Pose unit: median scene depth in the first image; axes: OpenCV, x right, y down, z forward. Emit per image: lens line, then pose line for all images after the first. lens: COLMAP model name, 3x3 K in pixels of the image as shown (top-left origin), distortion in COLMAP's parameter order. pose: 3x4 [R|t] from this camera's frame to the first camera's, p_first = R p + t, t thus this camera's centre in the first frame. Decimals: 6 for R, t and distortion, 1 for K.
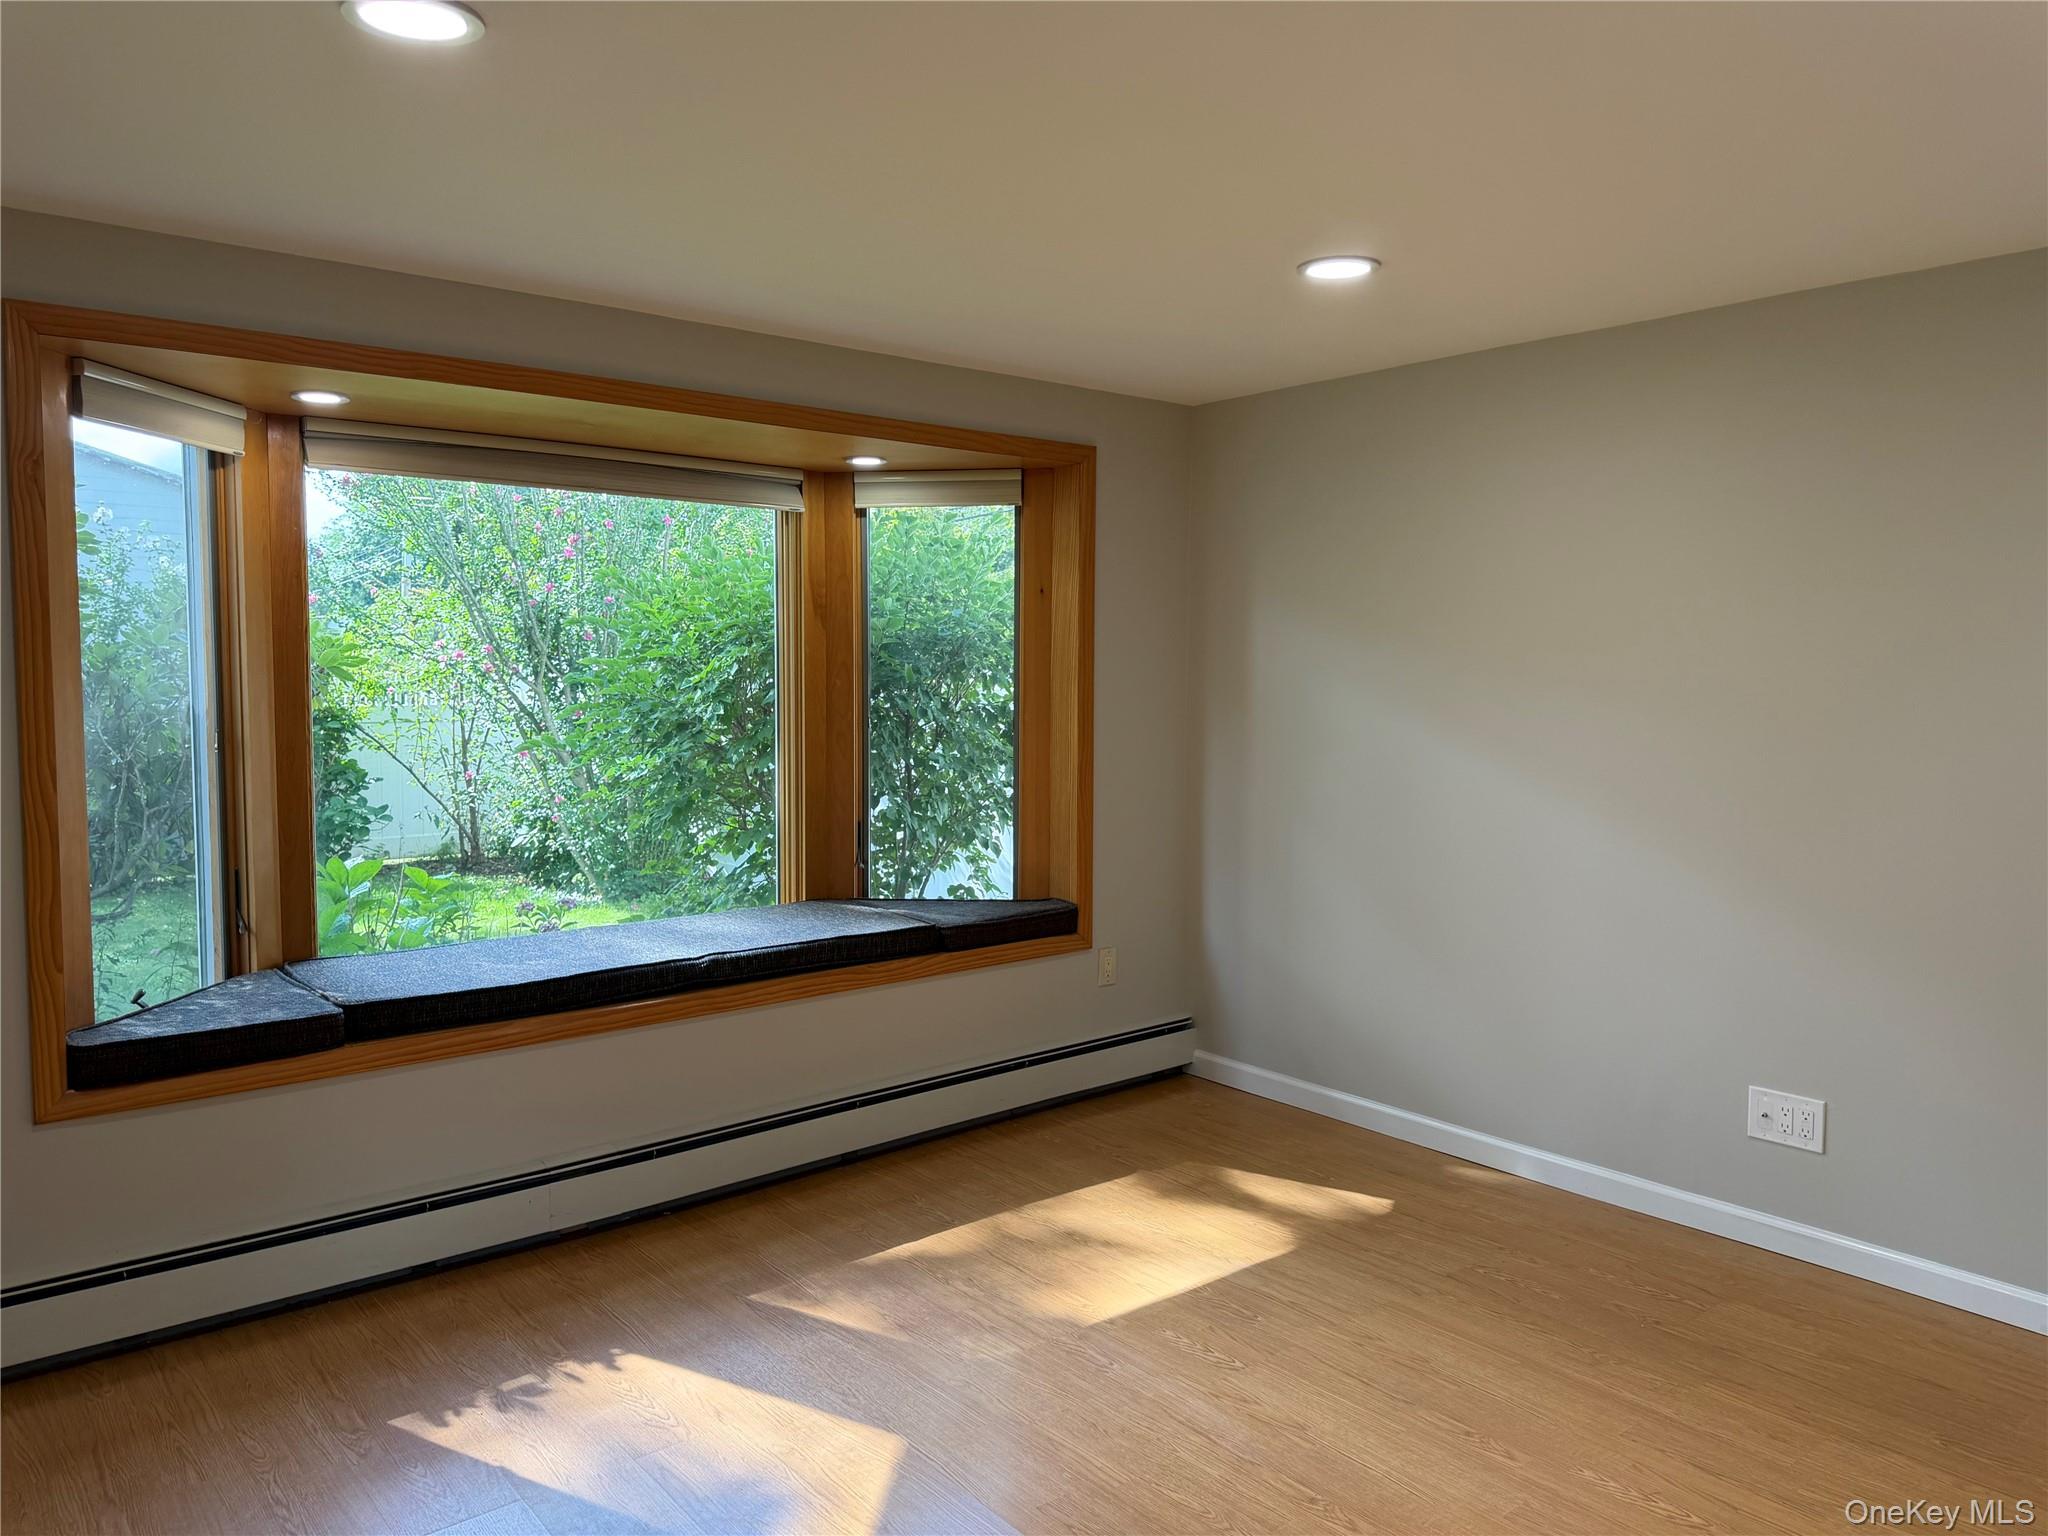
lens RADIAL K [[1479.3, 0, 1024.0], [0, 1479.3, 768.0], [0, 0, 1]] dist [0.179984, -0.245621]
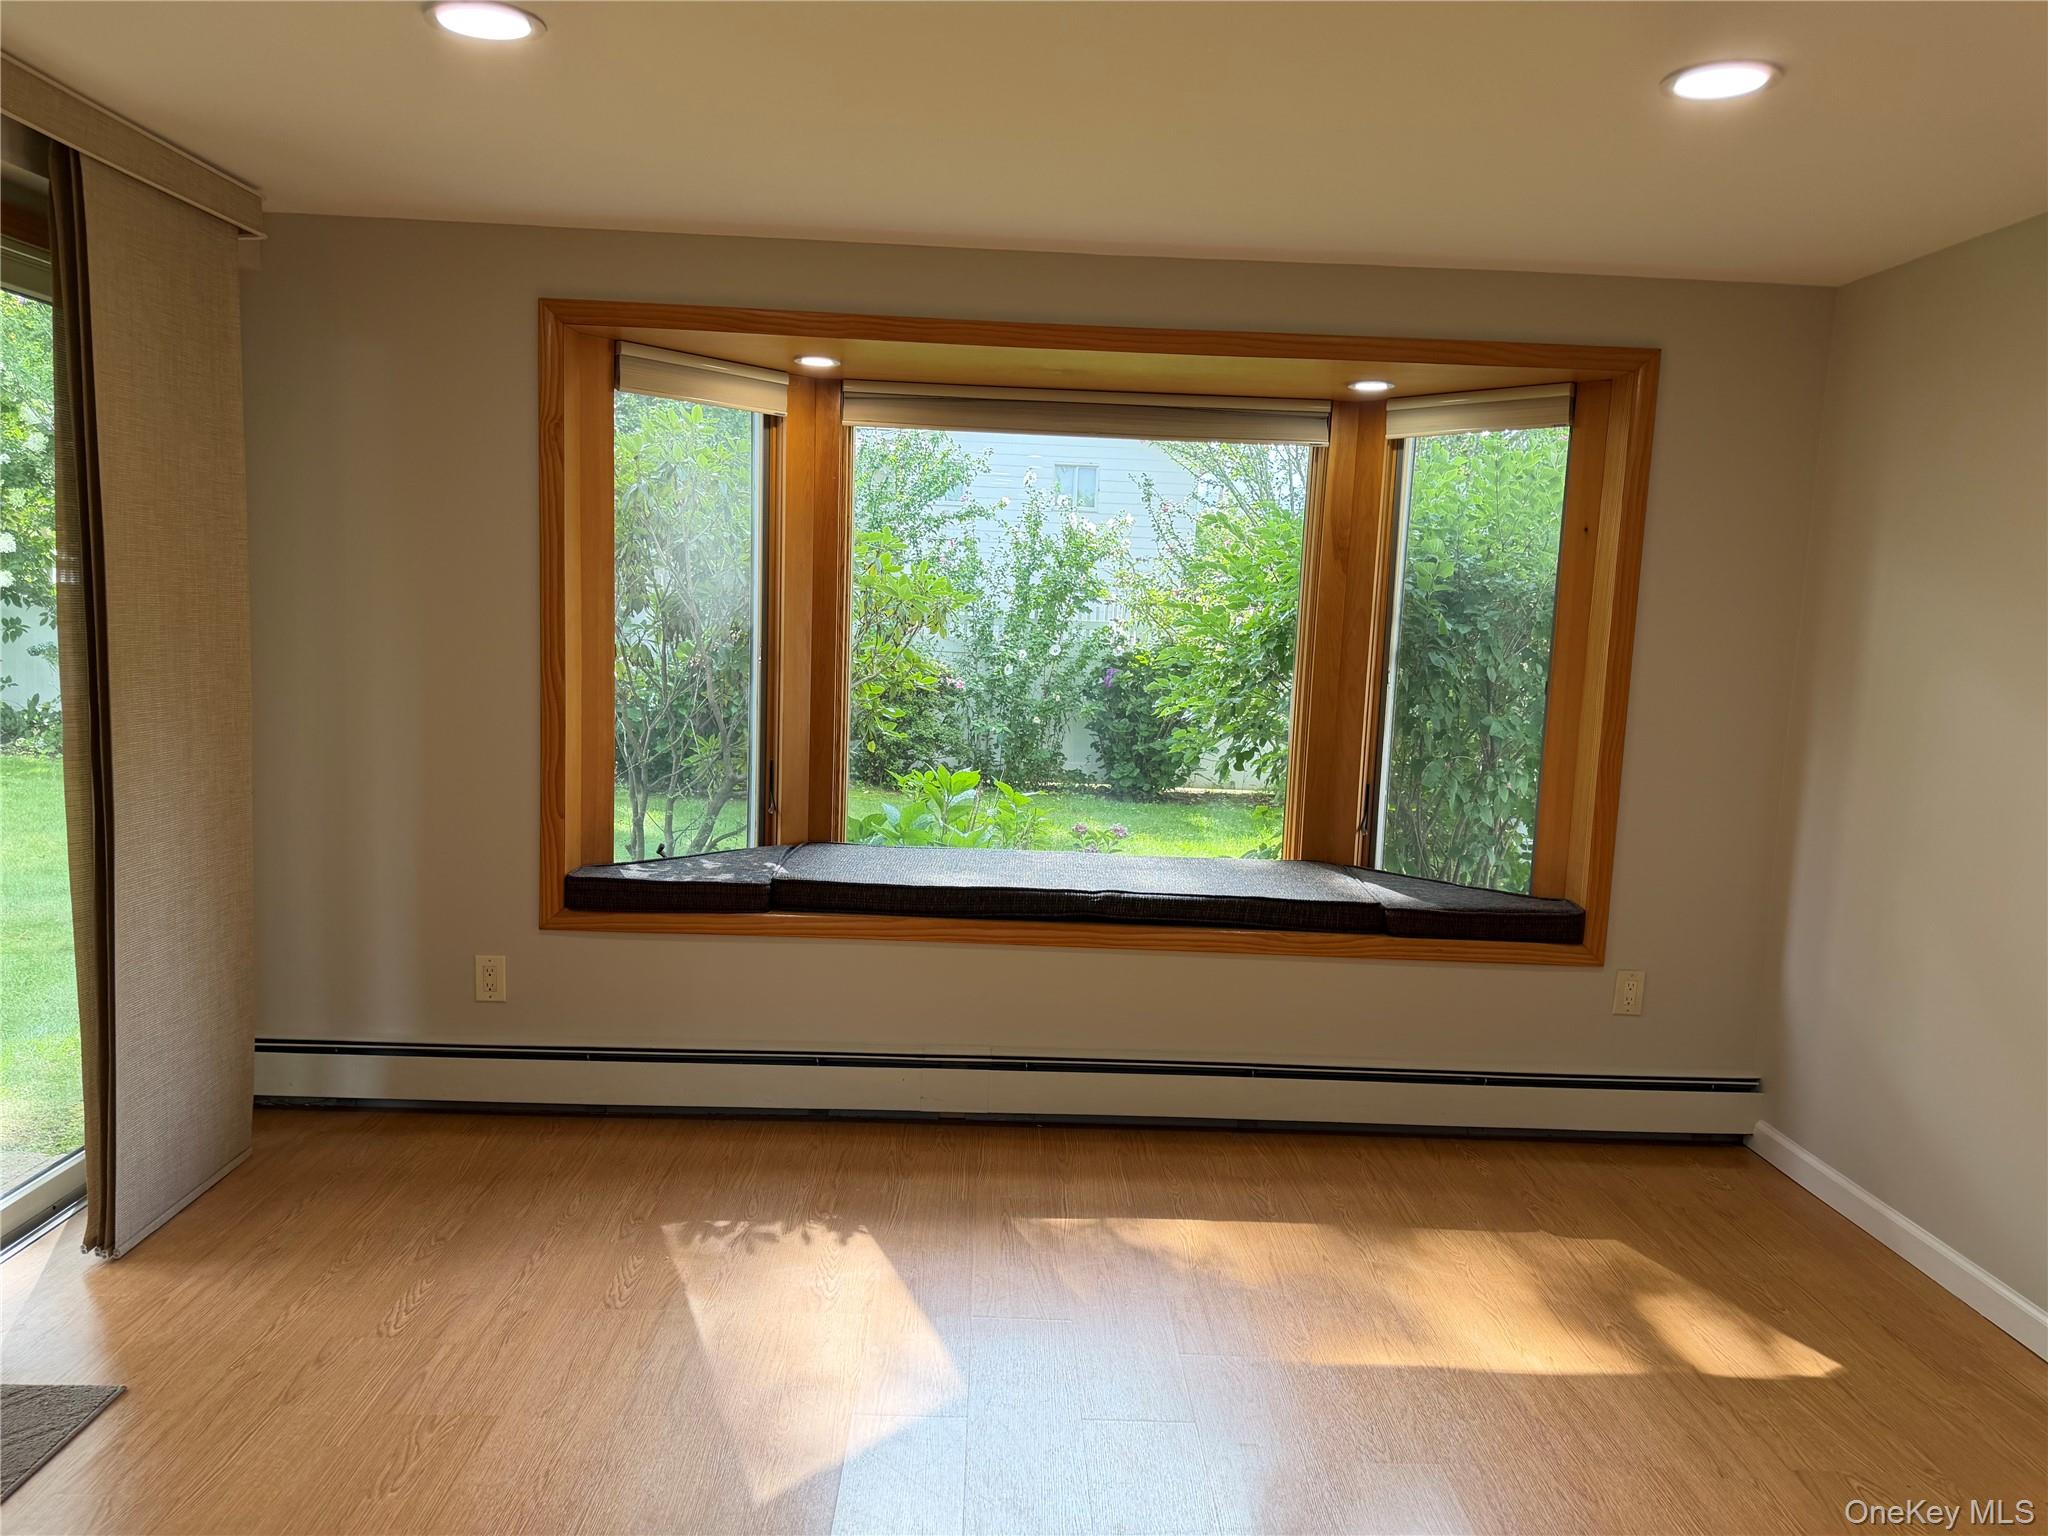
lens RADIAL K [[1441.5, 0, 1028.0], [0, 1441.5, 769.8], [0, 0, 1]] dist [0.160462, -0.213532]
pose [[0.787788, 0.106655, -0.606642, 0.312536], [-0.081203, 0.994282, 0.069357, -0.019852], [0.610571, -0.005377, 0.791944, 0.175573]]
